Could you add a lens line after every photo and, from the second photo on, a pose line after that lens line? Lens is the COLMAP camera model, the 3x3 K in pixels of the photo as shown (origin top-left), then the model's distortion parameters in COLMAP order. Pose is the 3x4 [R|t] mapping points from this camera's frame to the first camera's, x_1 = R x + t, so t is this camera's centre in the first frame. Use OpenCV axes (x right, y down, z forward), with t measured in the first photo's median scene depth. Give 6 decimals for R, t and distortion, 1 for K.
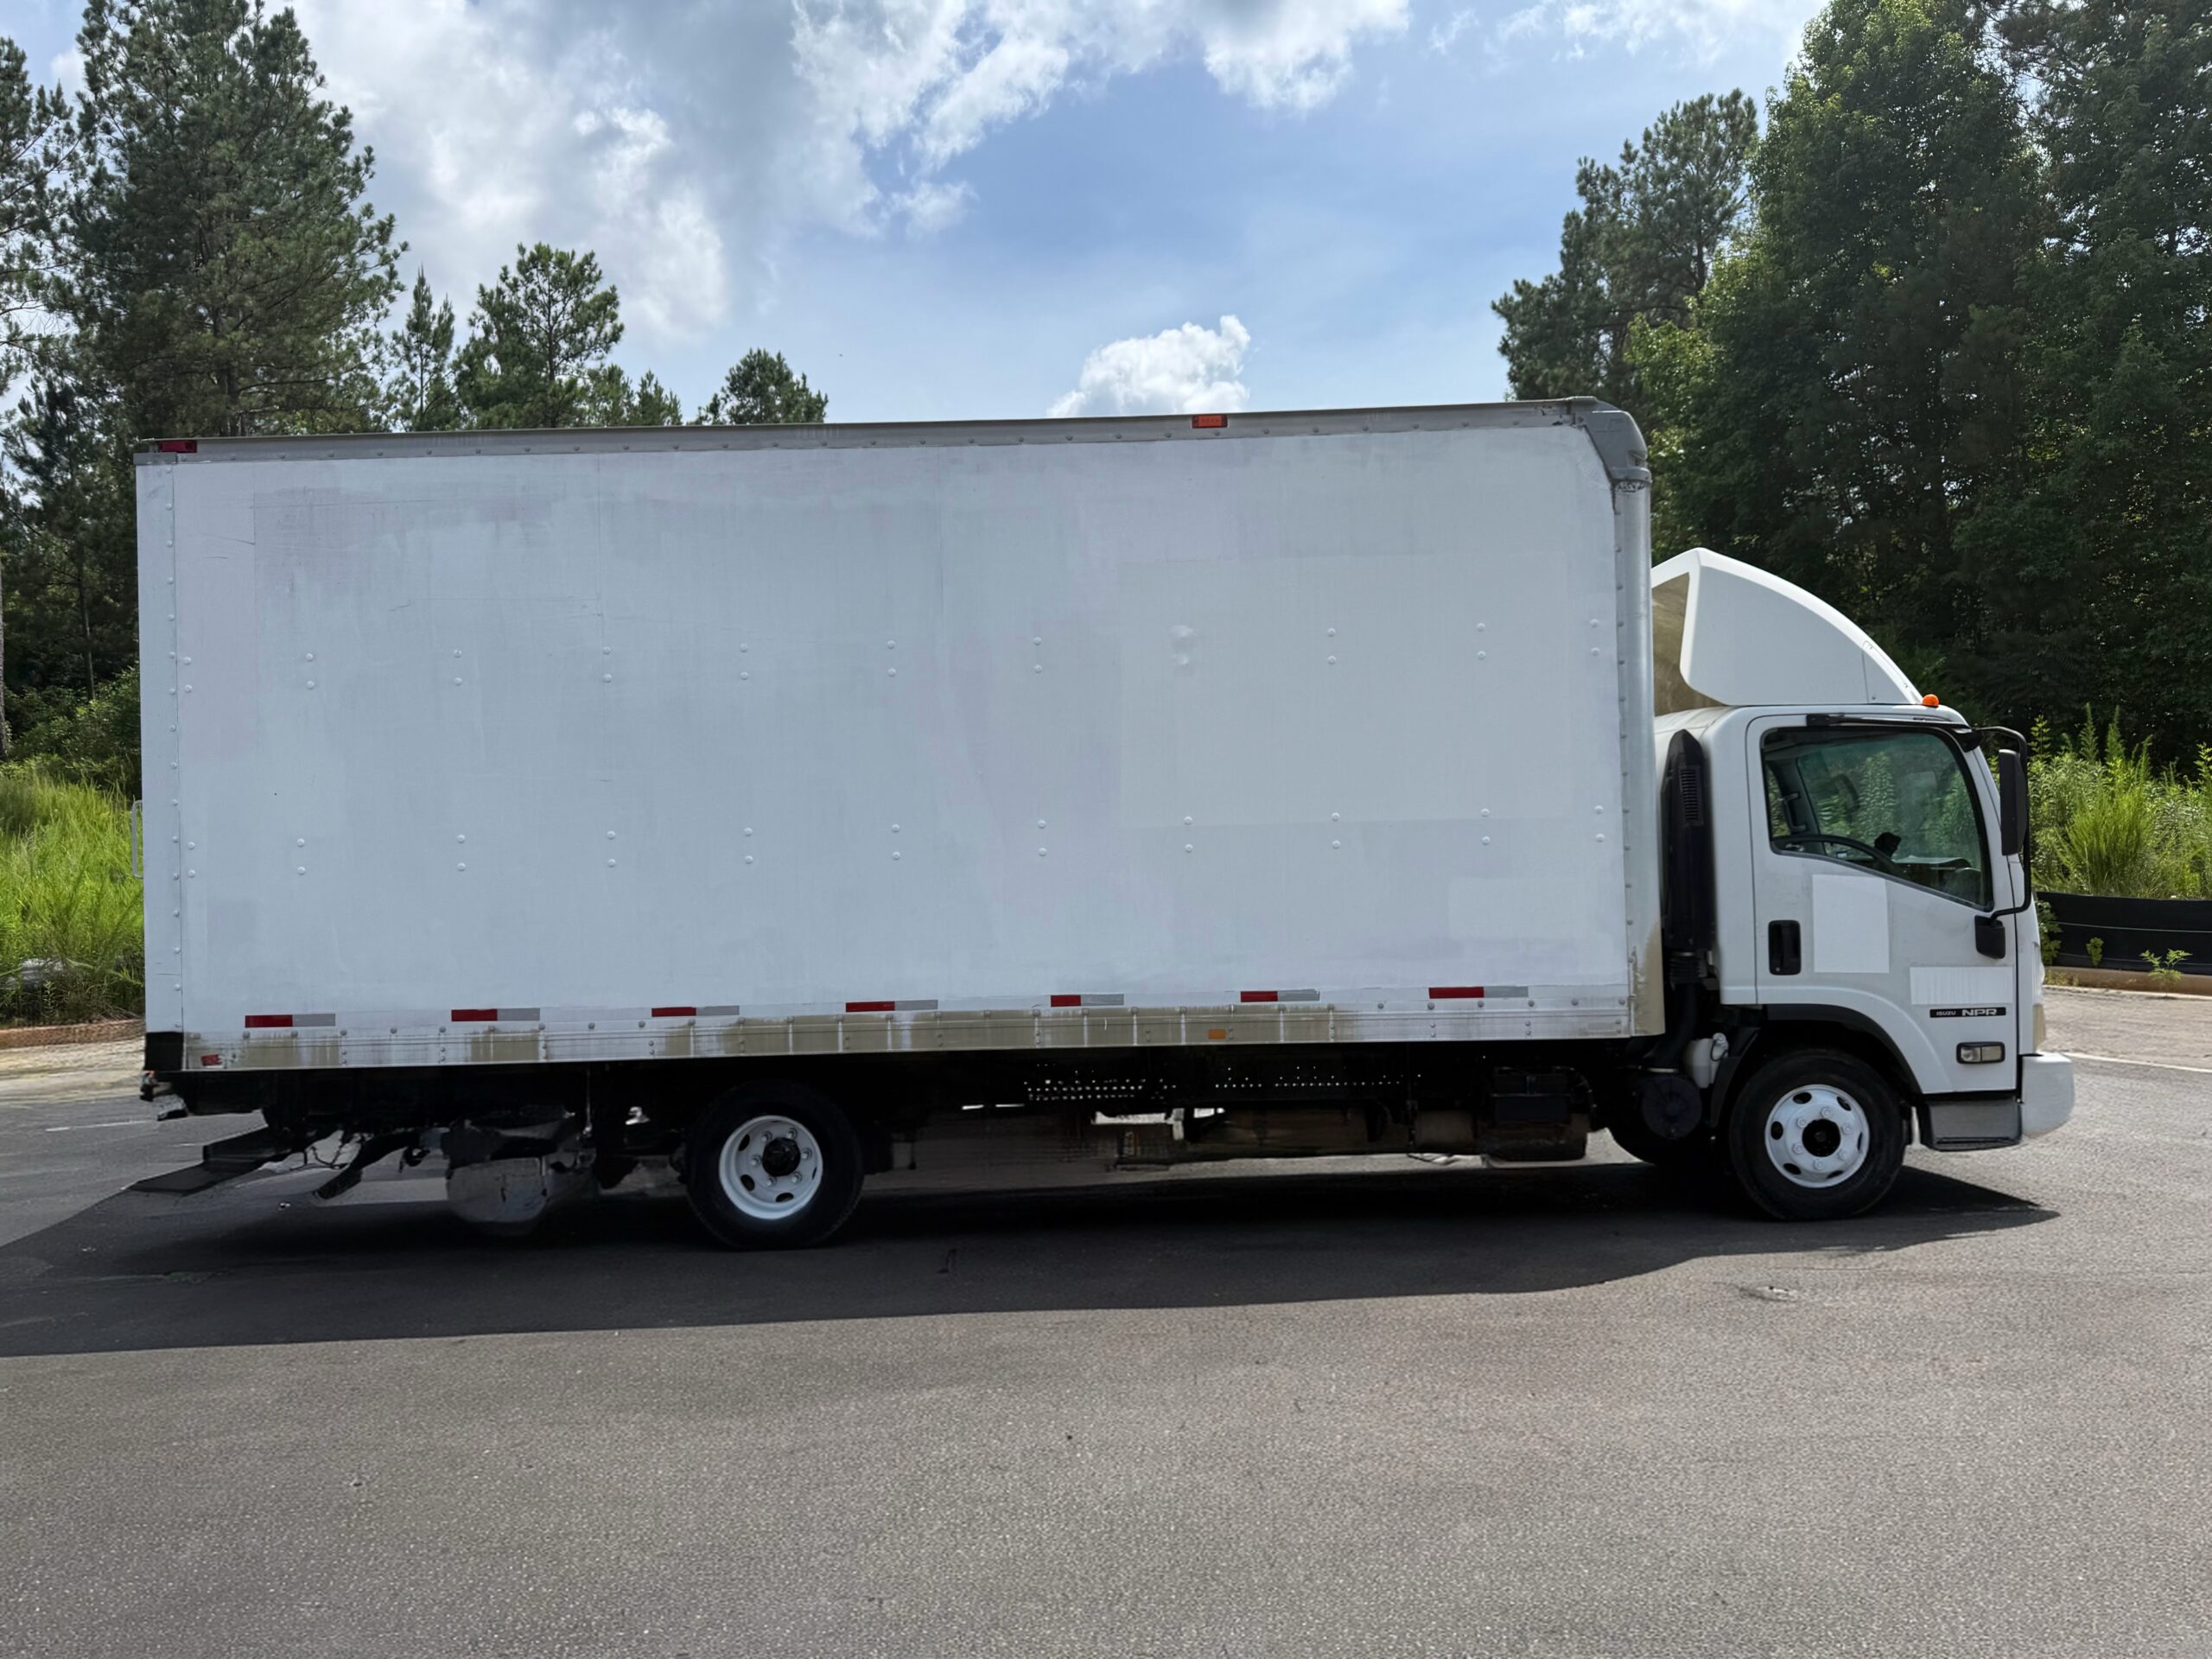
lens RADIAL K [[1542.5, 0, 1151.1], [0, 1542.5, 823.4], [0, 0, 1]] dist [0.086054, -0.131473]
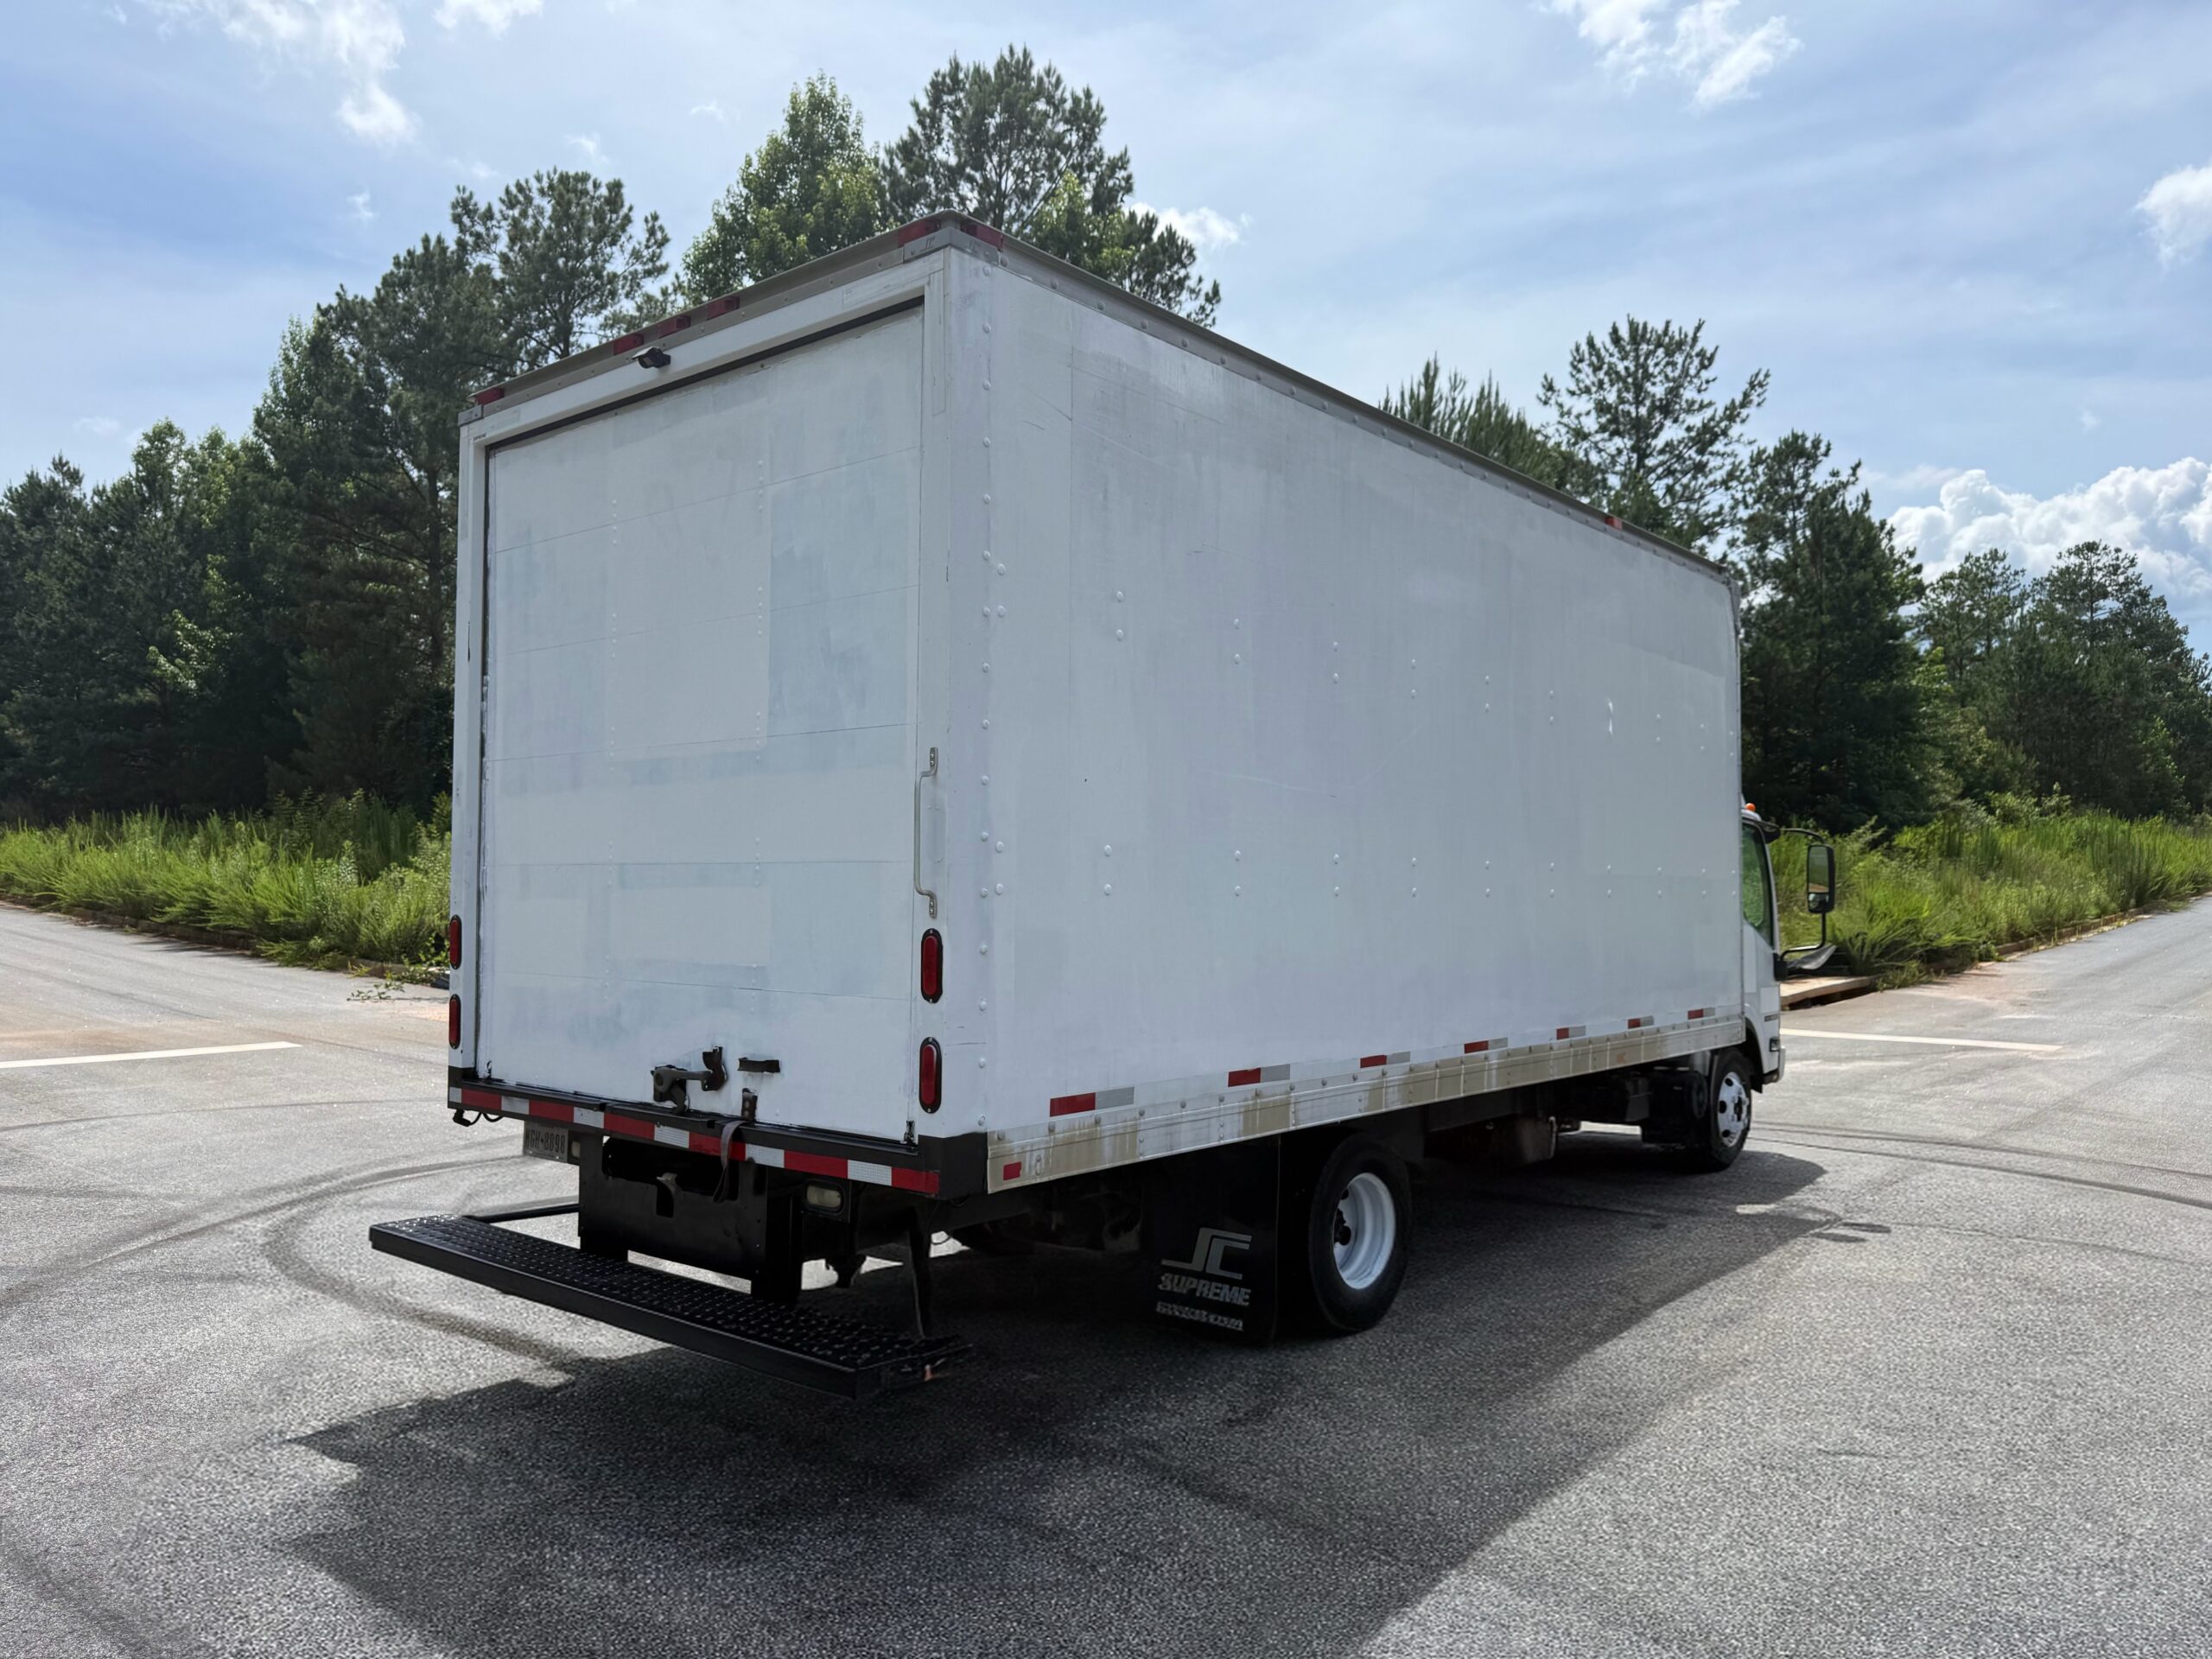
lens RADIAL K [[1542.5, 0, 1151.1], [0, 1542.5, 823.4], [0, 0, 1]] dist [0.086054, -0.131473]
pose [[0.642053, 0.062512, 0.764107, -1.071901], [-0.026054, 0.997874, -0.059744, 0.042209], [-0.766217, 0.018450, 0.642317, 0.529512]]
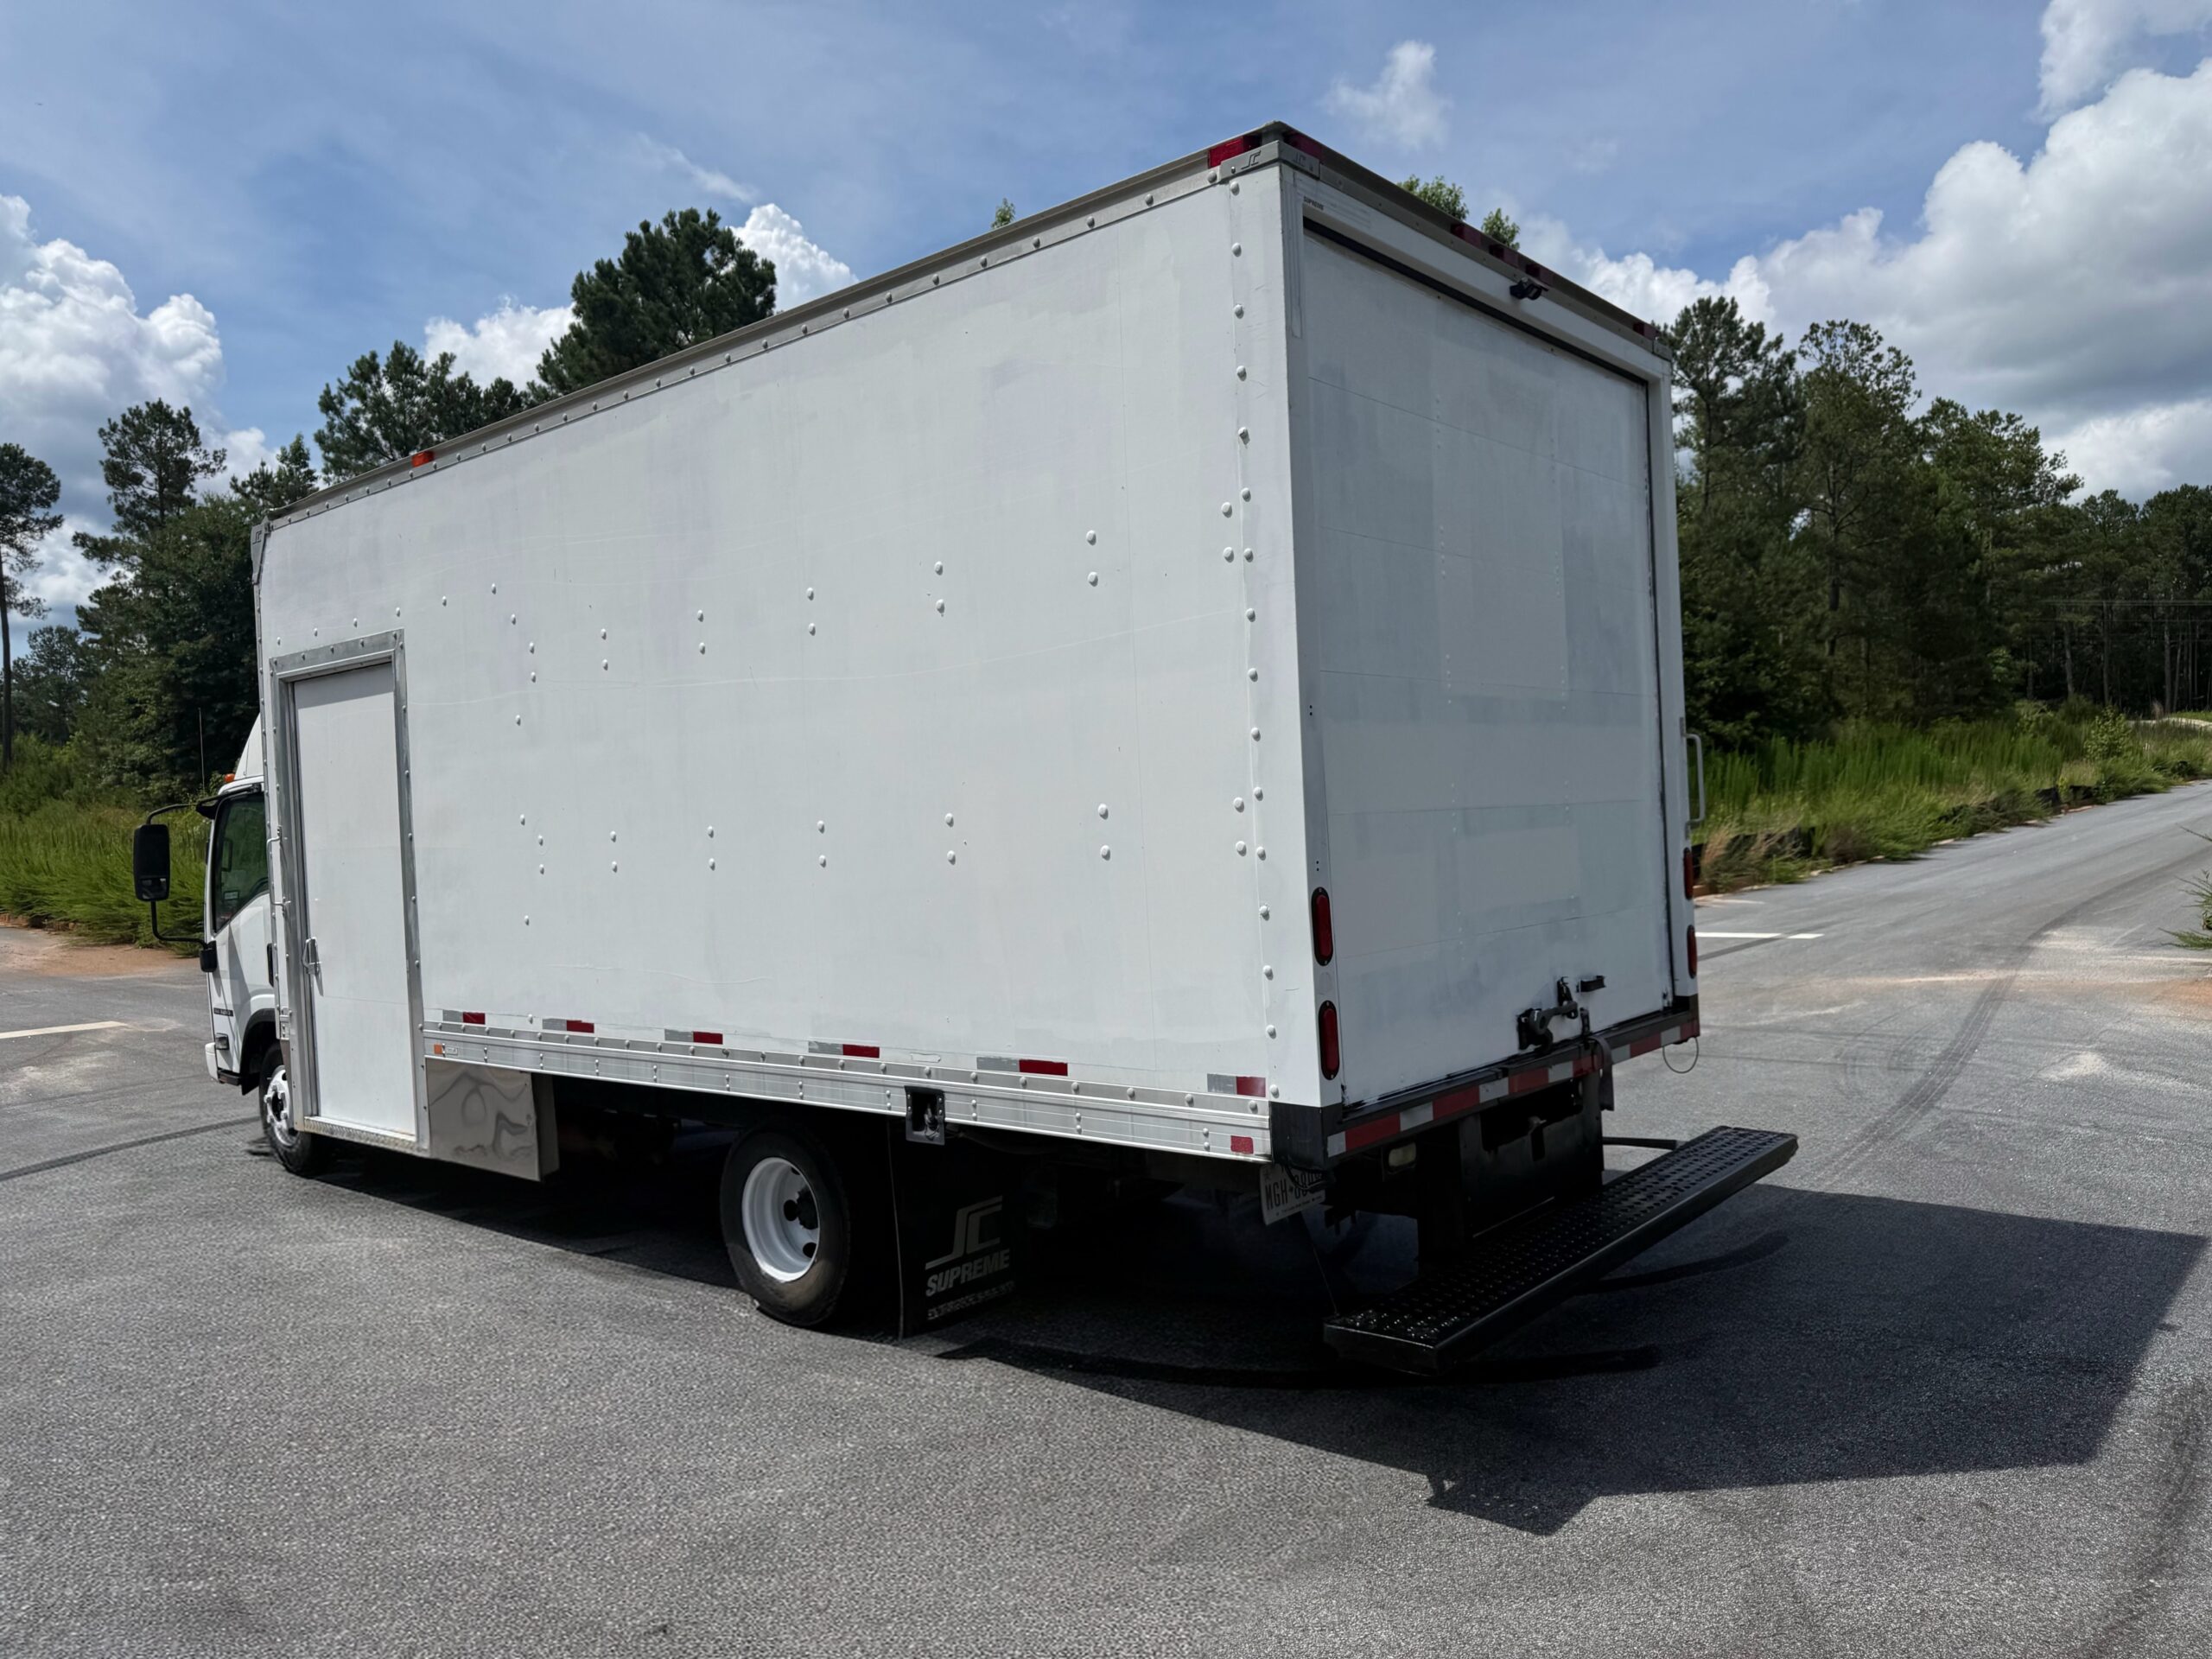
lens RADIAL K [[1542.5, 0, 1151.1], [0, 1542.5, 823.4], [0, 0, 1]] dist [0.086054, -0.131473]
pose [[-0.758991, 0.071451, 0.647169, -1.011326], [0.072337, 0.997061, -0.025246, 0.038221], [-0.647070, 0.027653, -0.761929, 1.514827]]
